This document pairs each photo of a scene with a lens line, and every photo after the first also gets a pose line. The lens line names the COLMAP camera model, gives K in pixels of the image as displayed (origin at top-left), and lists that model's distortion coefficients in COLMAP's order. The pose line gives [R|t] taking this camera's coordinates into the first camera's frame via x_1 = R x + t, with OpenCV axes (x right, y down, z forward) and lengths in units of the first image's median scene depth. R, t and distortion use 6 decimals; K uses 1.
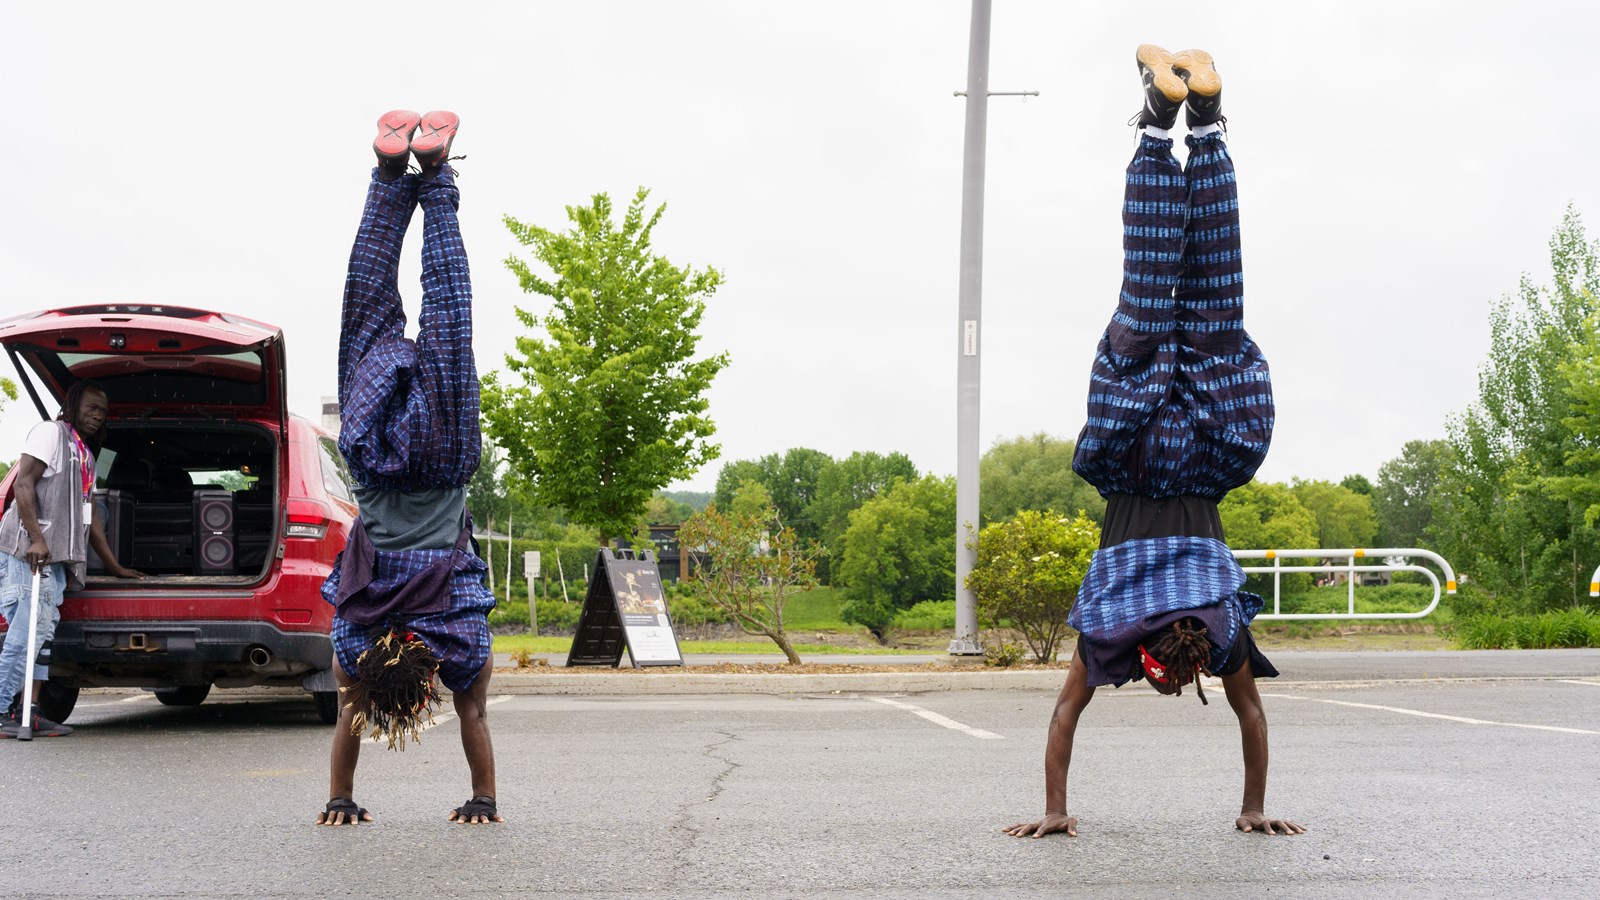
lens RADIAL K [[1725.2, 0, 750.8], [0, 1725.2, 676.9], [0, 0, 1]] dist [-0.015220, 0.016741]
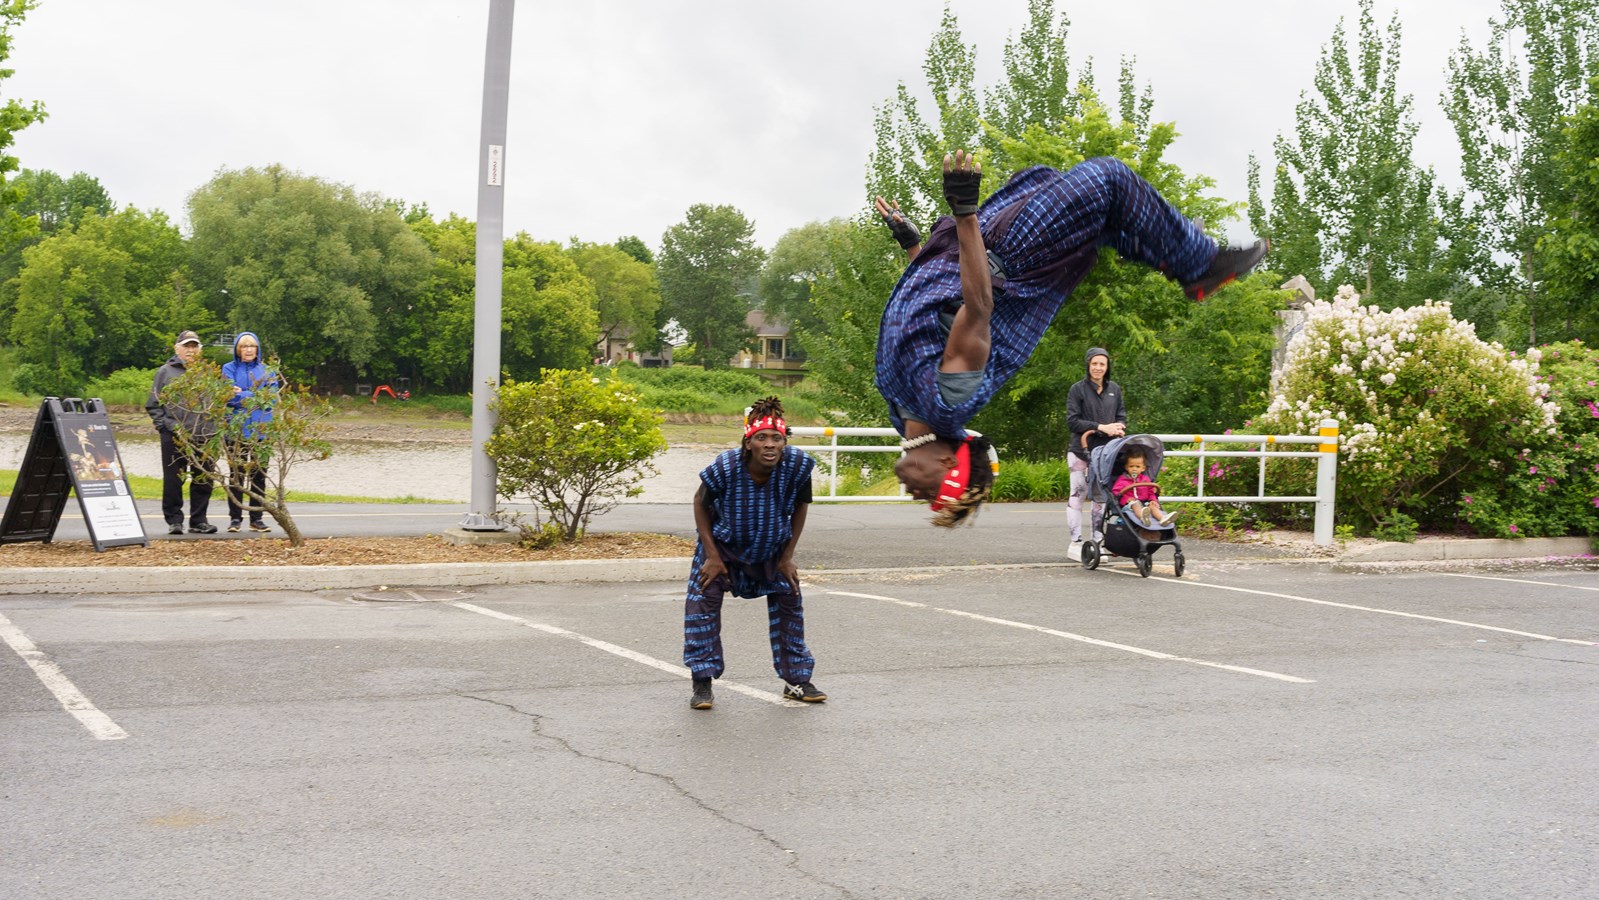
lens RADIAL K [[2087.2, 0, 801.2], [0, 2087.2, 520.8], [0, 0, 1]] dist [0.007481, -0.004970]
pose [[0.906005, 0.003017, 0.423257, -0.093724], [-0.016936, 0.999432, 0.029128, -0.027187], [-0.422929, -0.033558, 0.905541, -0.011293]]
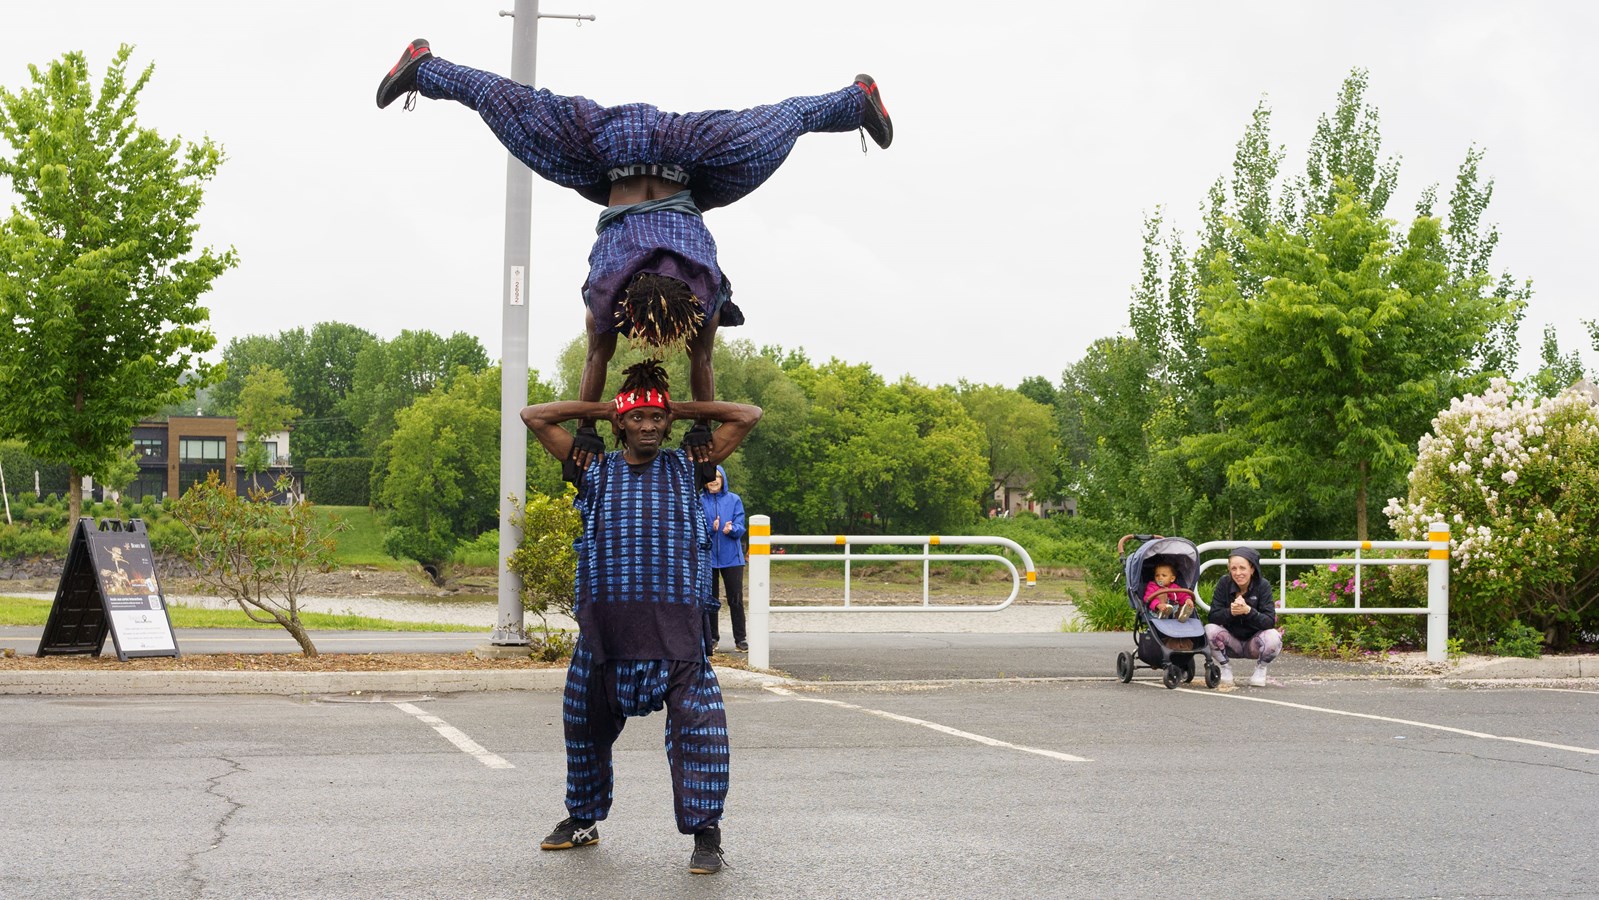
lens RADIAL K [[2307.4, 0, 699.7], [0, 2307.4, 546.7], [0, 0, 1]] dist [-0.006931, -0.039455]
pose [[0.982518, 0.013433, 0.185683, 0.000868], [-0.007499, 0.999440, -0.032624, -0.013396], [-0.186017, 0.030661, 0.982068, -0.090249]]
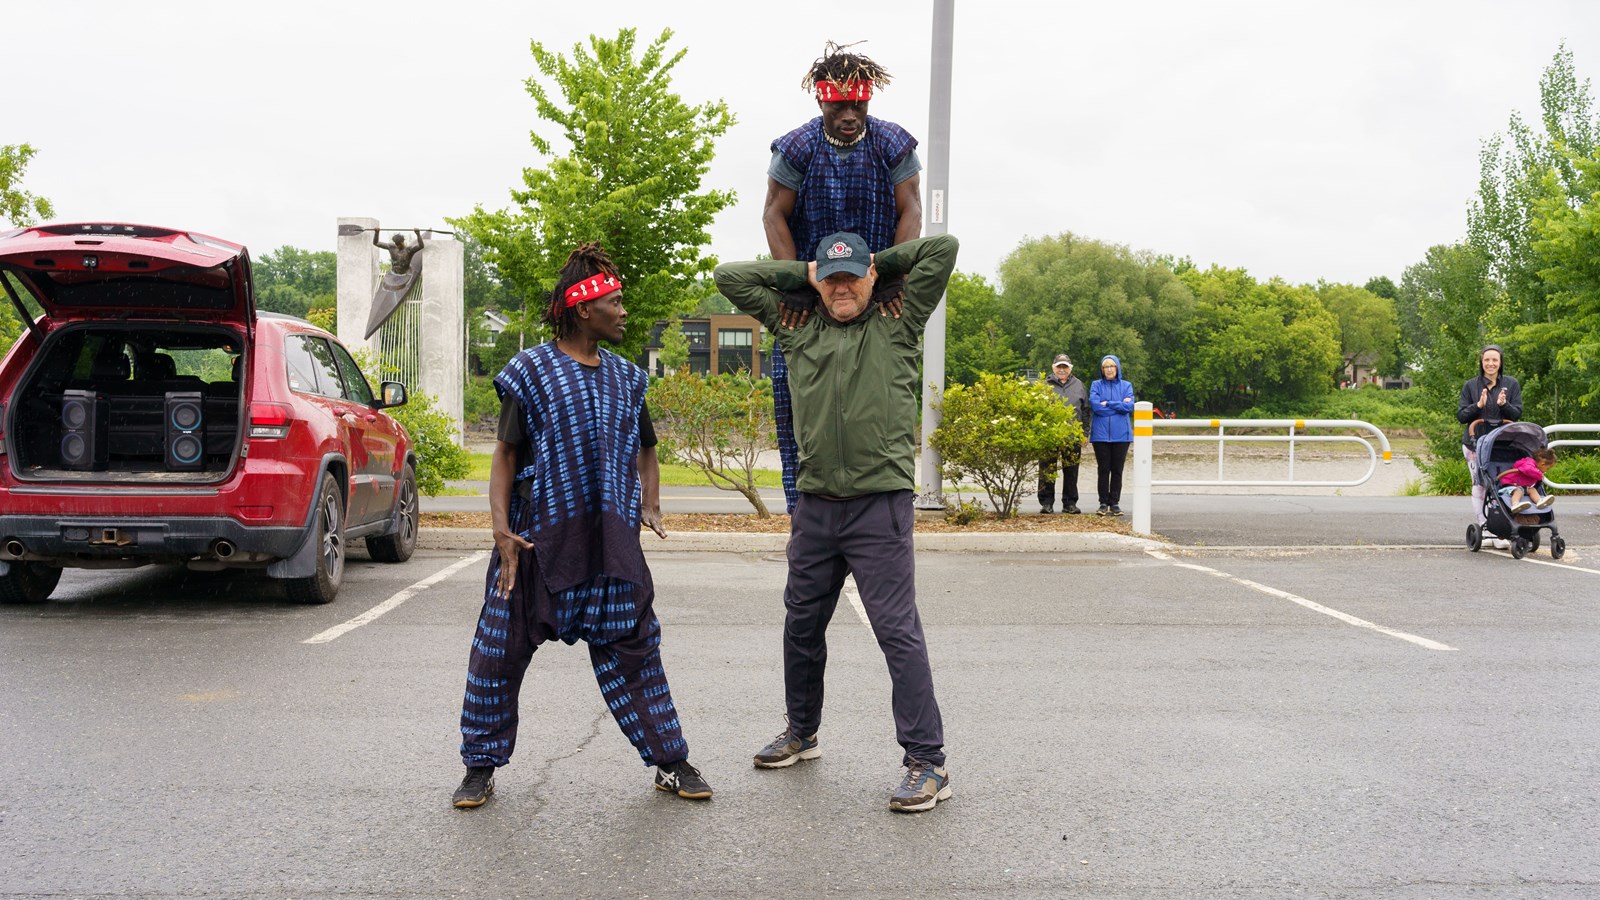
lens RADIAL K [[1713.1, 0, 791.7], [0, 1713.1, 462.3], [0, 0, 1]] dist [-0.007037, 0.028613]
pose [[0.999885, 0.014872, 0.002996, 0.019820], [-0.014875, 0.999889, 0.000908, -0.021796], [-0.002983, -0.000952, 0.999995, -0.021580]]
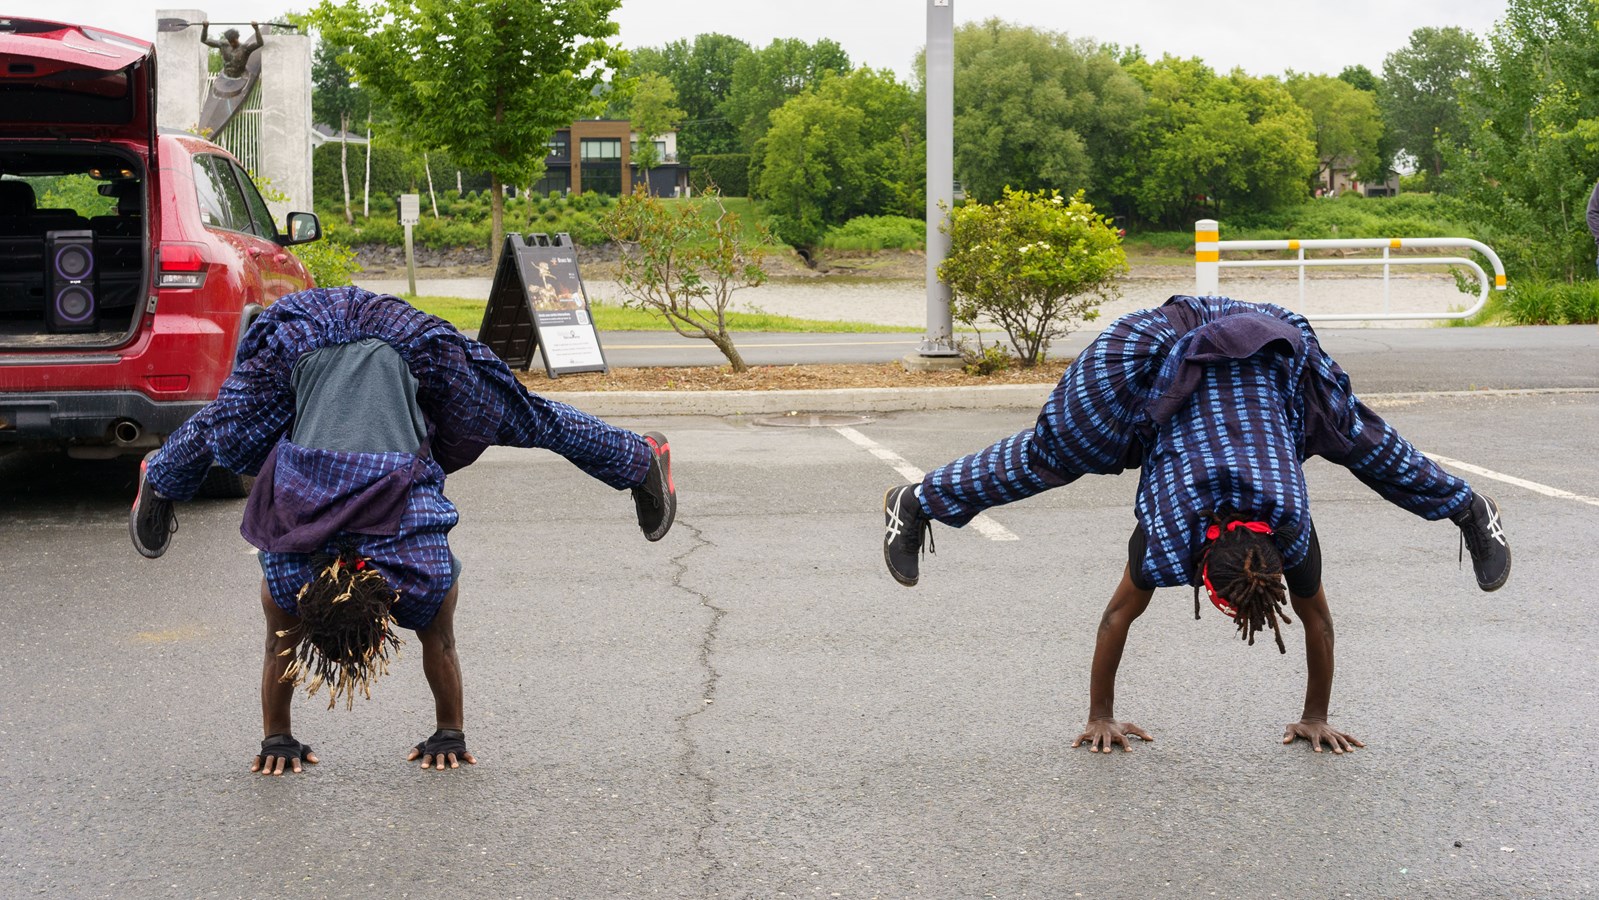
lens RADIAL K [[2036.3, 0, 742.8], [0, 2036.3, 247.6], [0, 0, 1]] dist [-0.012689, 0.000989]
pose [[0.998970, -0.002729, 0.045286, -0.009284], [0.003749, 0.999741, -0.022464, -0.023499], [-0.045213, 0.022610, 0.998721, -0.000613]]
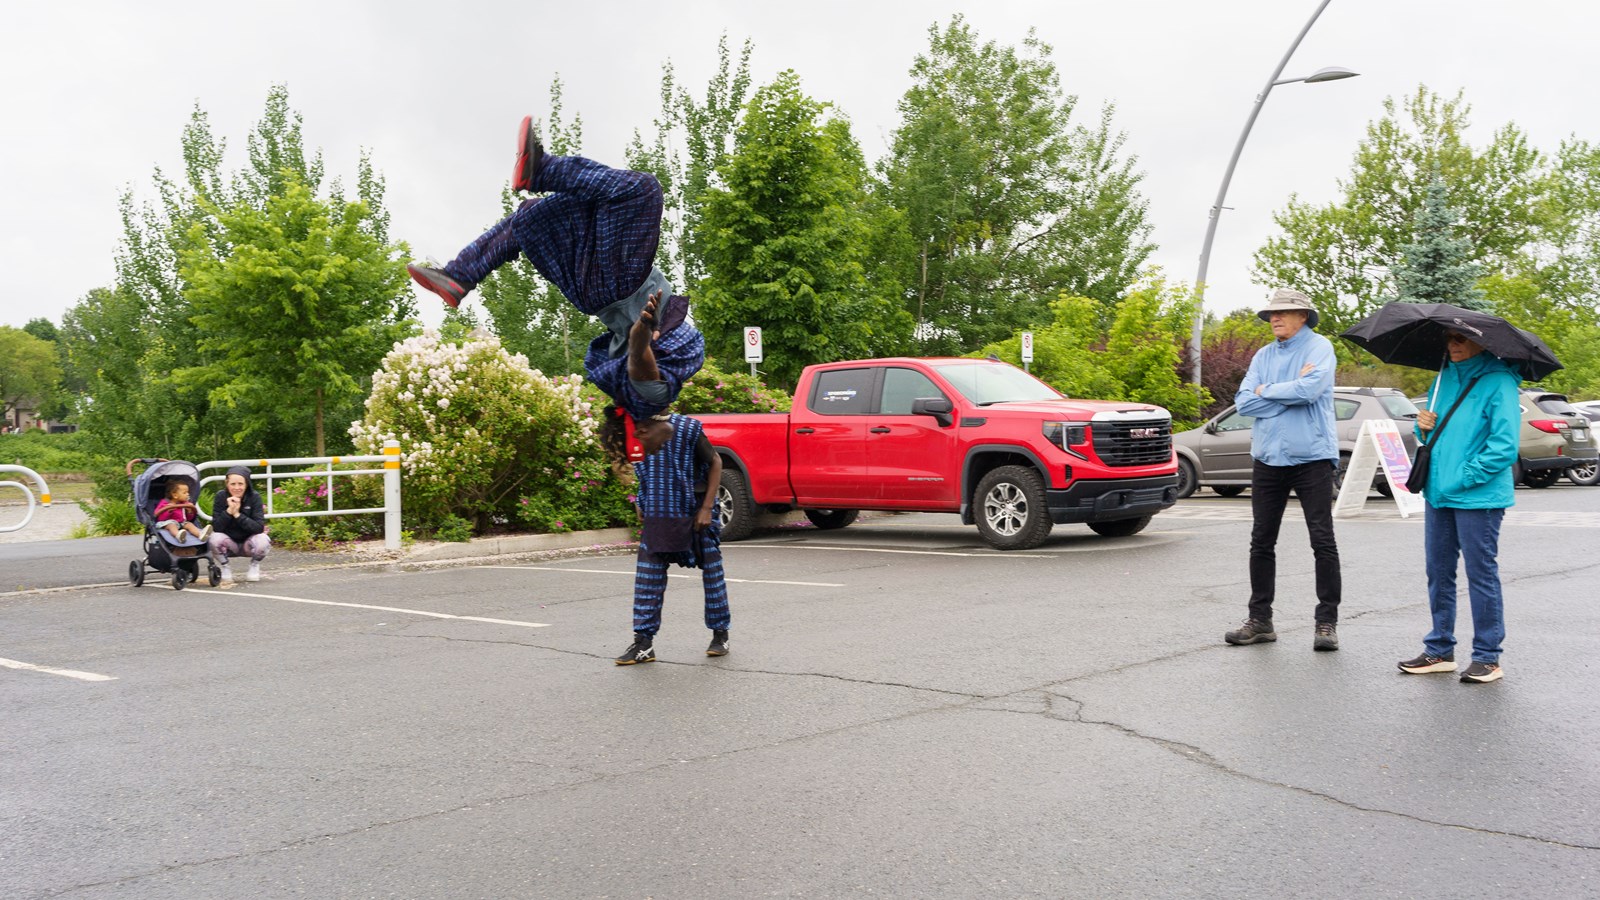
lens RADIAL K [[1713.1, 0, 791.7], [0, 1713.1, 462.3], [0, 0, 1]] dist [-0.007037, 0.028613]
pose [[0.736147, -0.022156, 0.676459, 0.017031], [0.042203, 0.999022, -0.013206, -0.020742], [-0.675505, 0.038270, 0.736362, -0.039100]]
